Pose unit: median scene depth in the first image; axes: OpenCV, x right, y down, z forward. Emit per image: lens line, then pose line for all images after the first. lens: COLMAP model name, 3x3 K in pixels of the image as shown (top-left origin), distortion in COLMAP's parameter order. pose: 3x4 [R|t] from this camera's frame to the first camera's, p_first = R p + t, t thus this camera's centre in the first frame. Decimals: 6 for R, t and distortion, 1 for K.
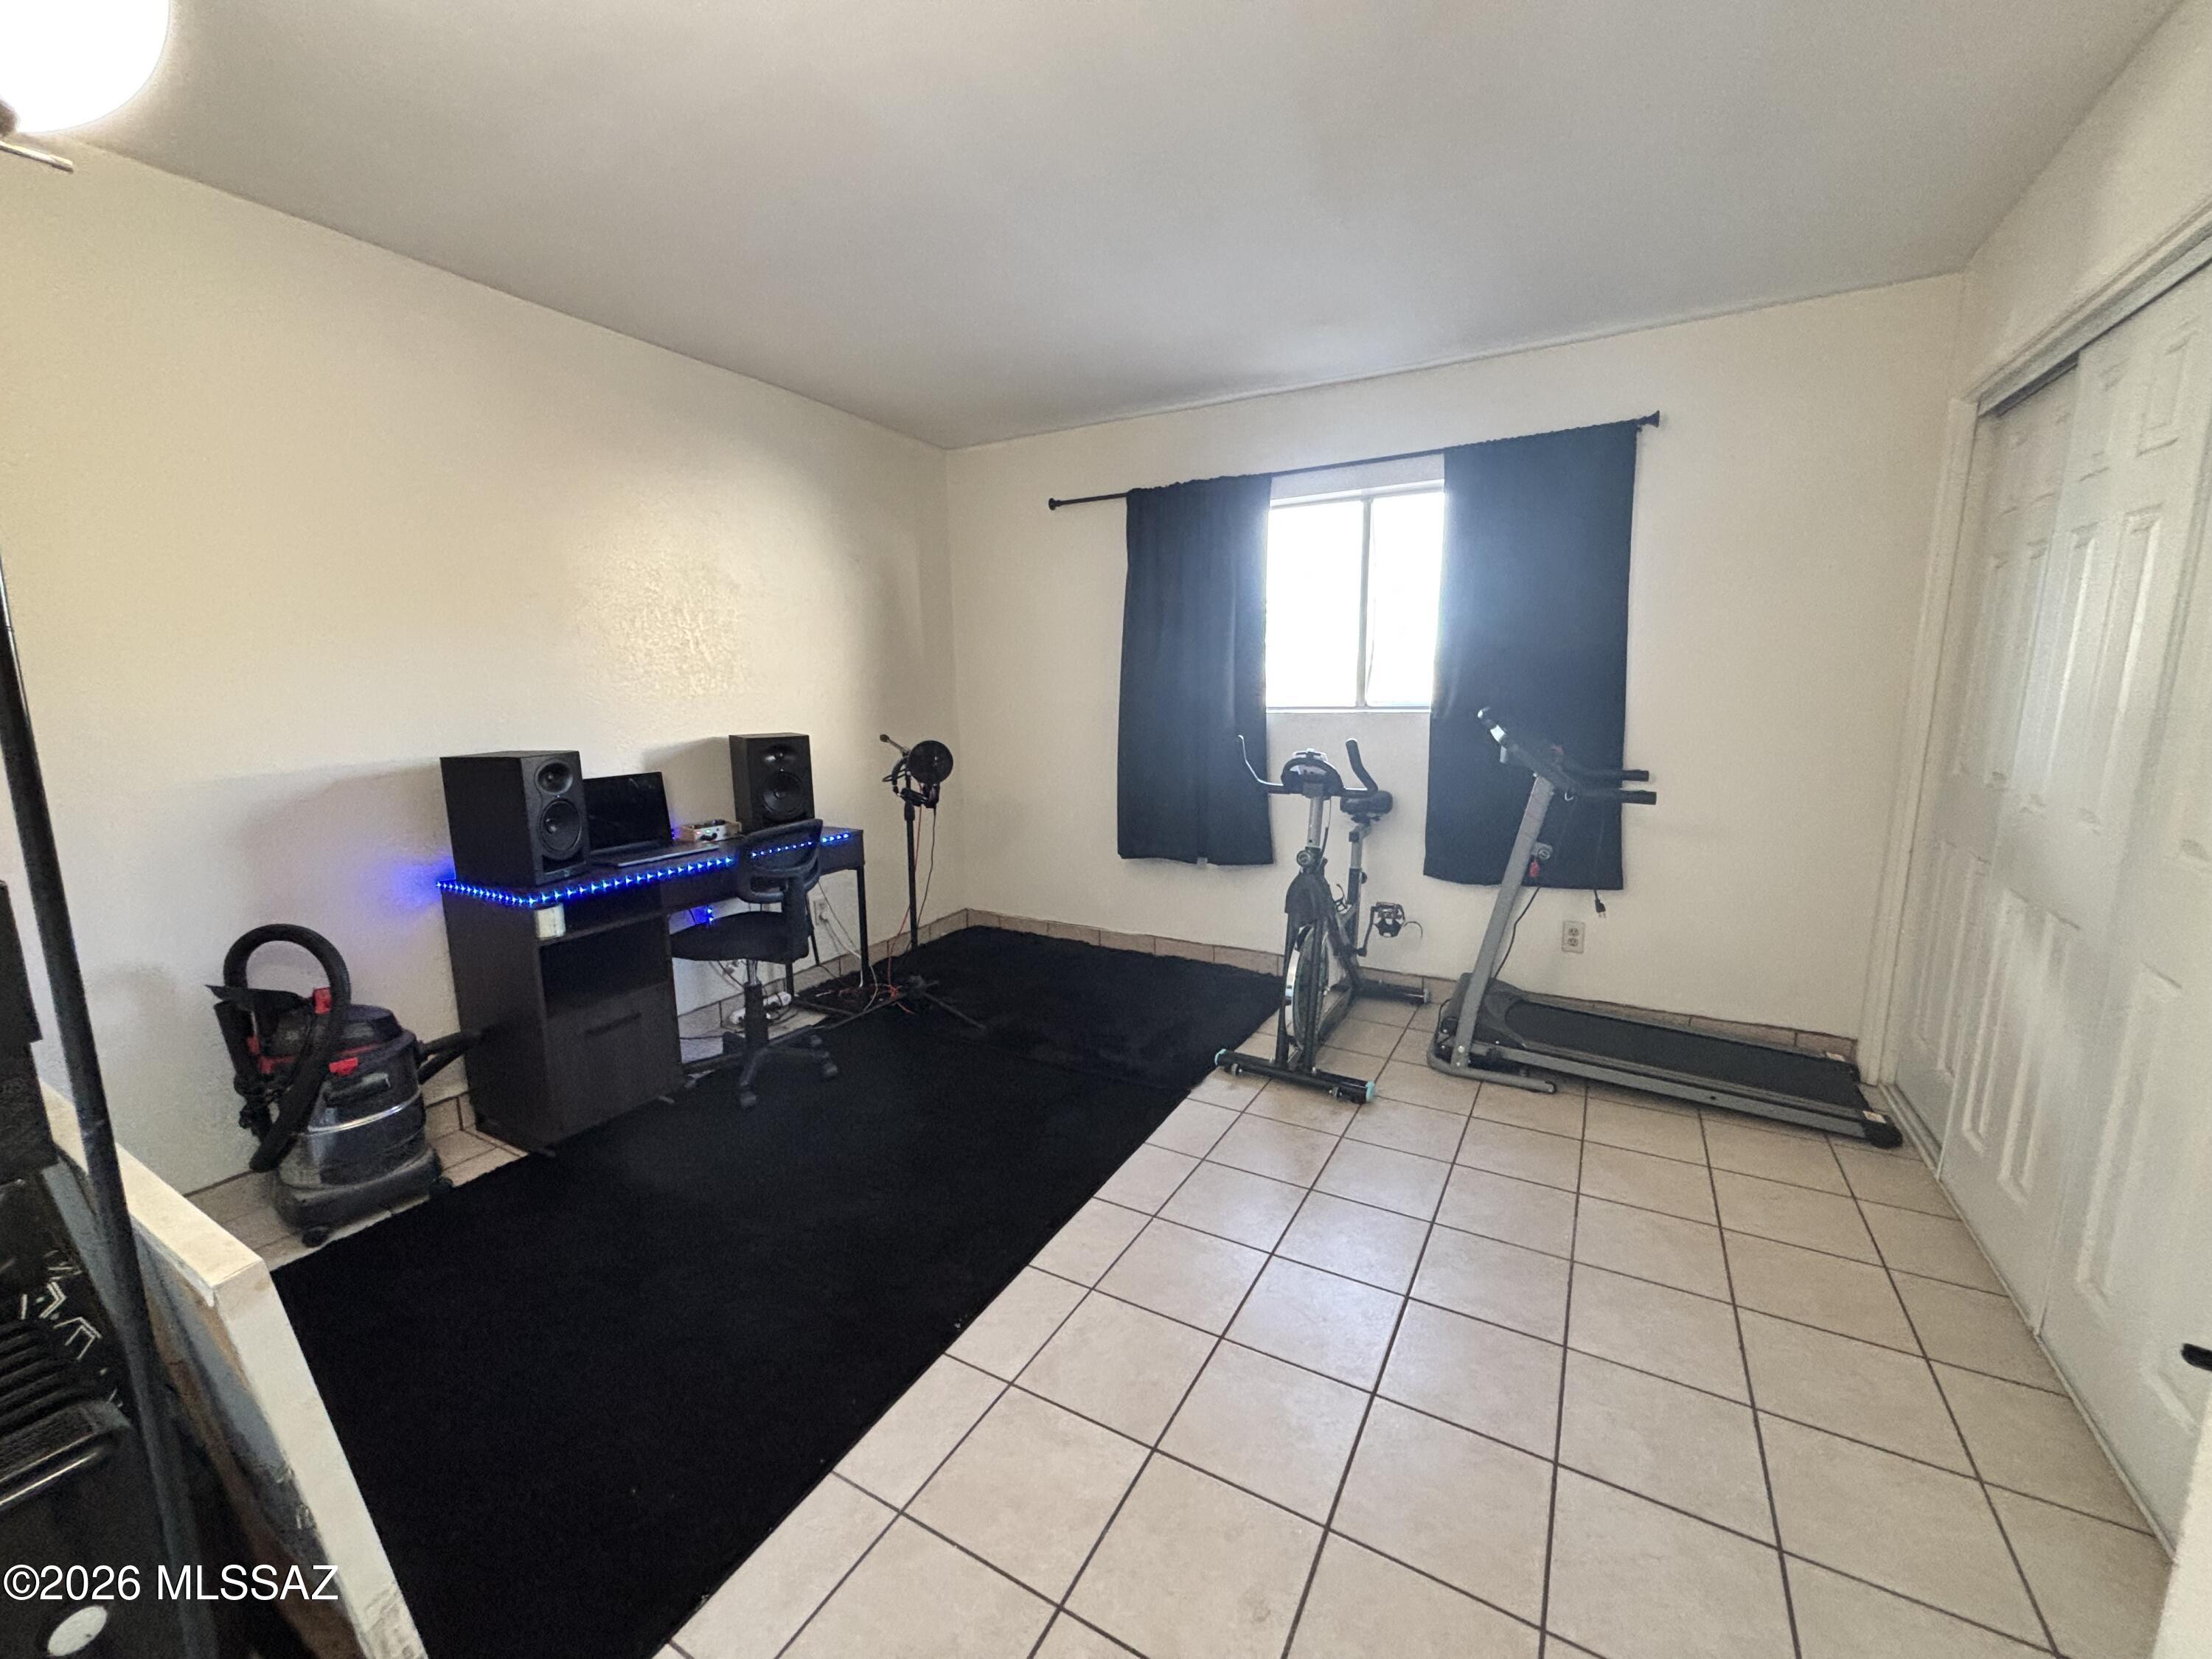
lens RADIAL K [[884.5, 0, 1106.0], [0, 884.5, 829.5], [0, 0, 1]] dist [-0.000609, -0.000030]
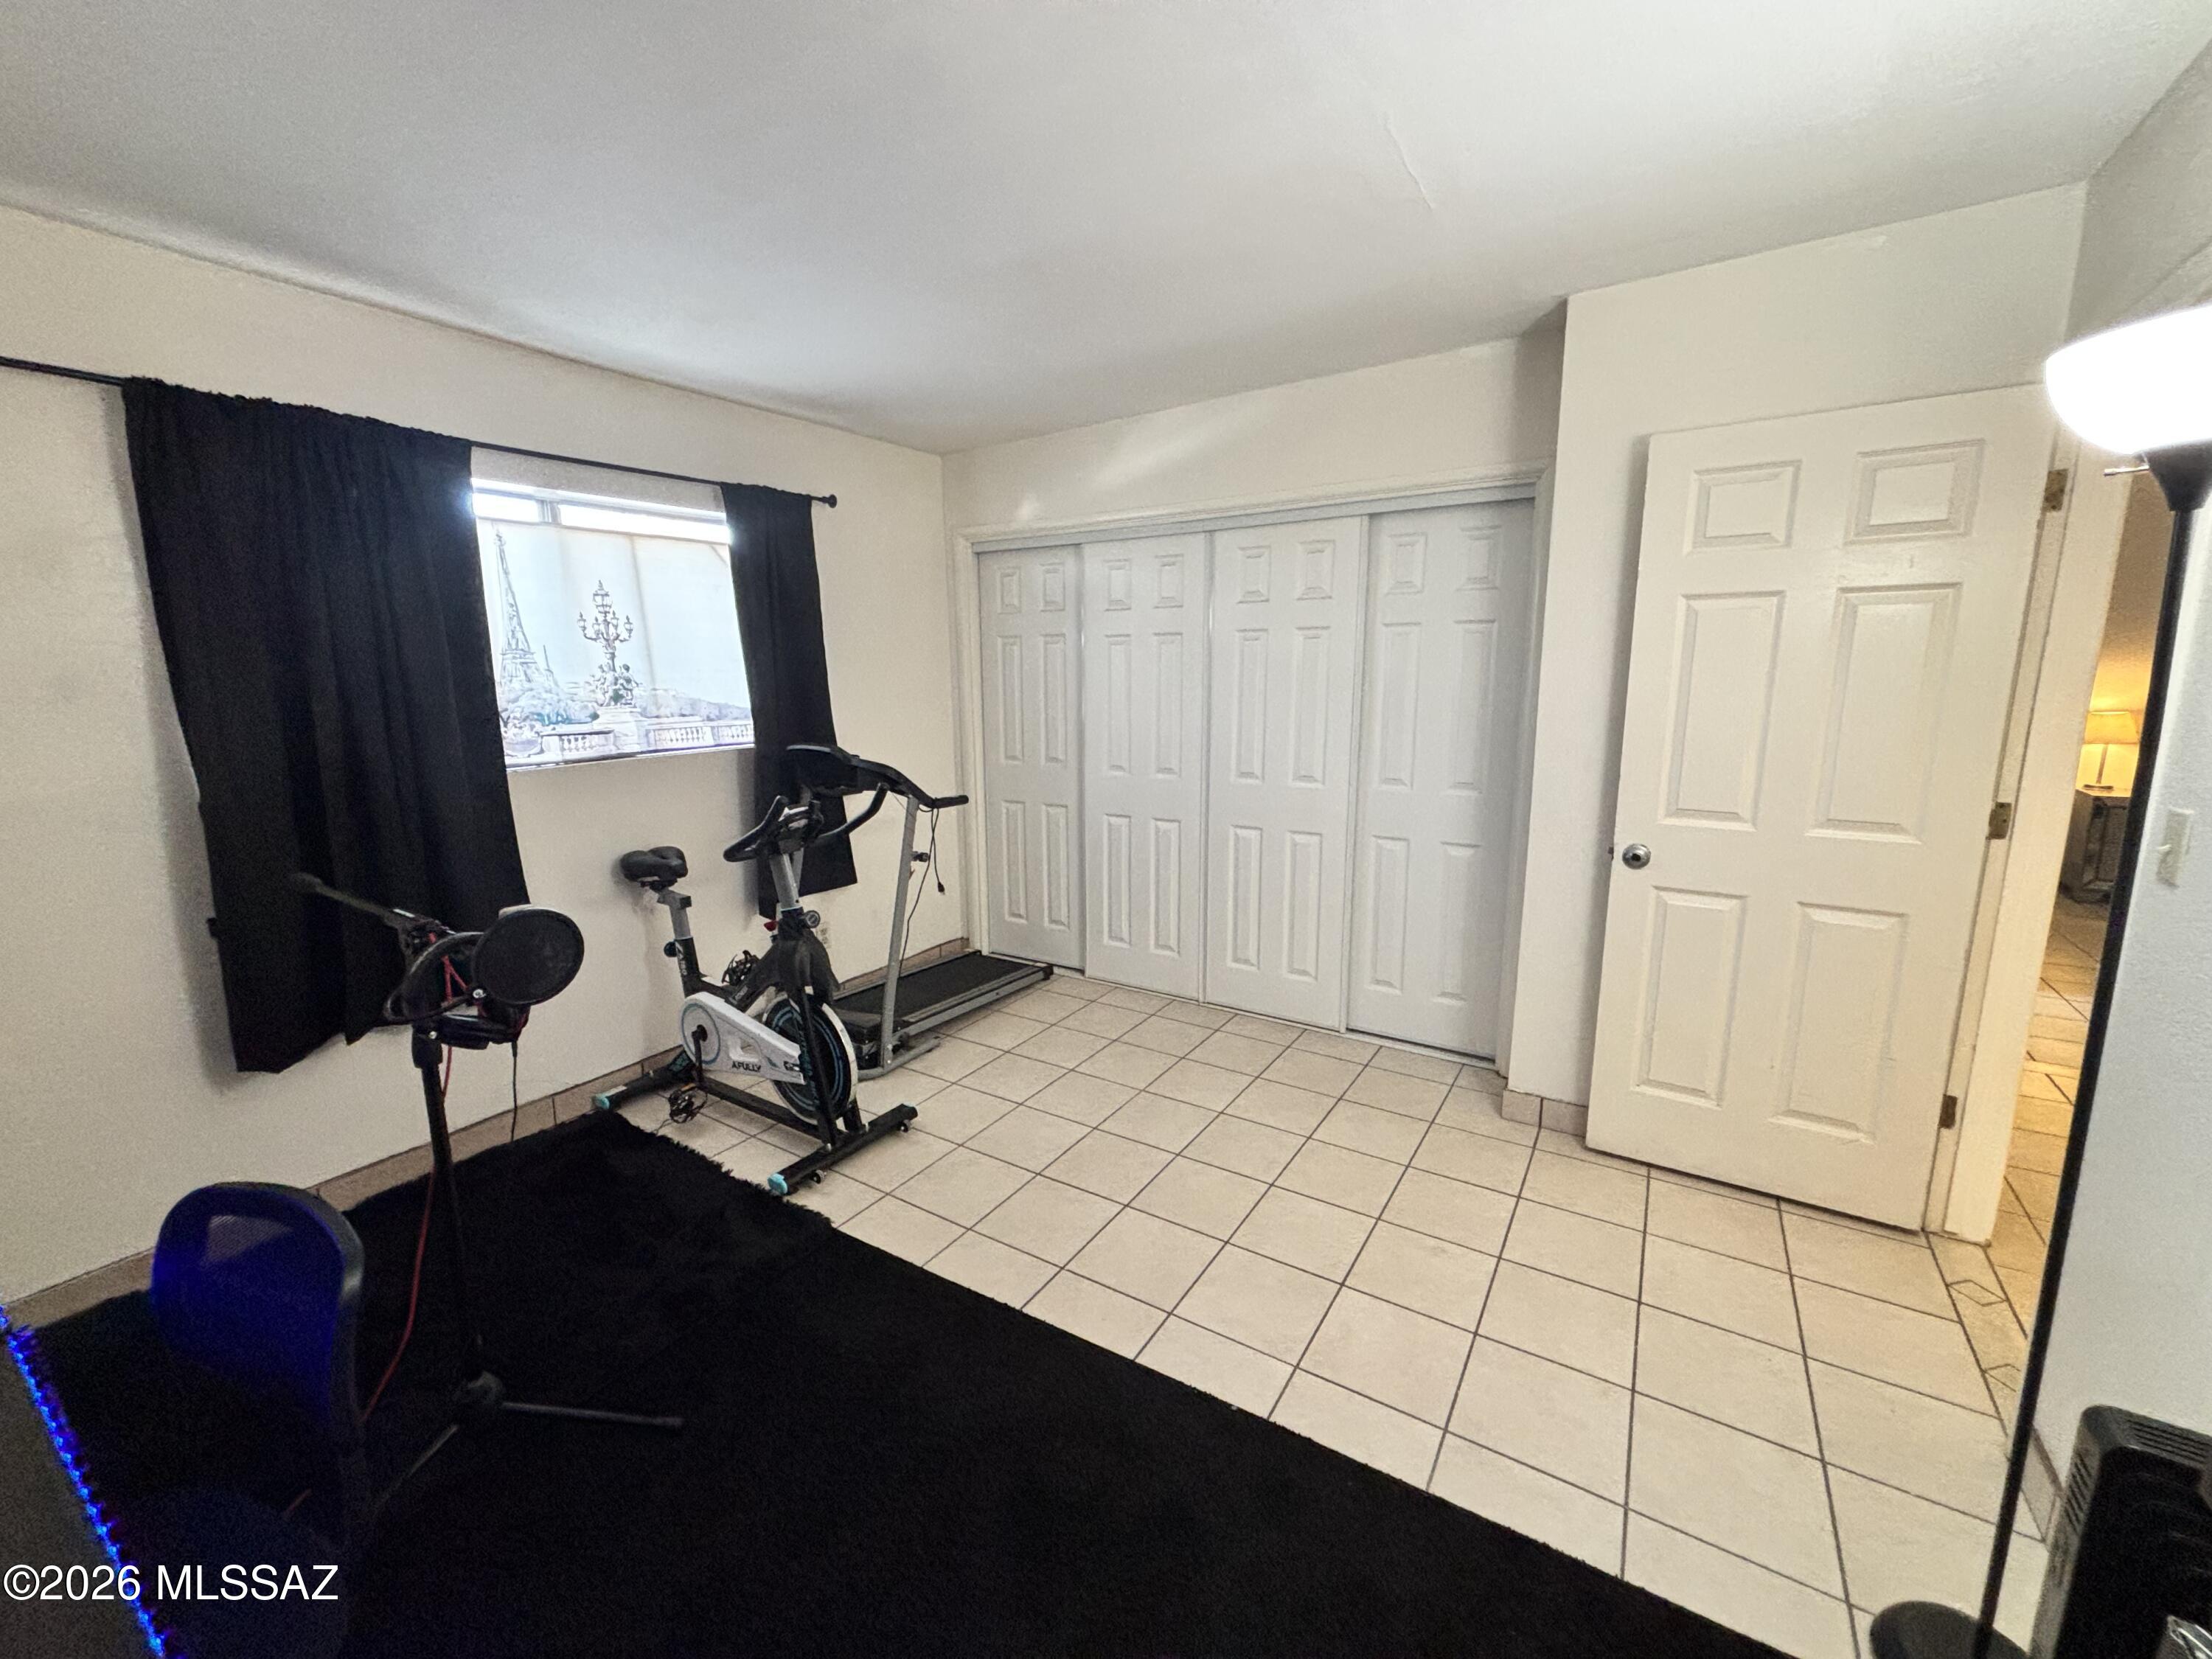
lens RADIAL K [[884.5, 0, 1106.0], [0, 884.5, 829.5], [0, 0, 1]] dist [-0.000609, -0.000030]
pose [[0.060212, -0.166581, 0.984188, -0.637286], [0.184513, 0.970843, 0.153034, -0.137543], [-0.980984, 0.172381, 0.089193, 0.591285]]
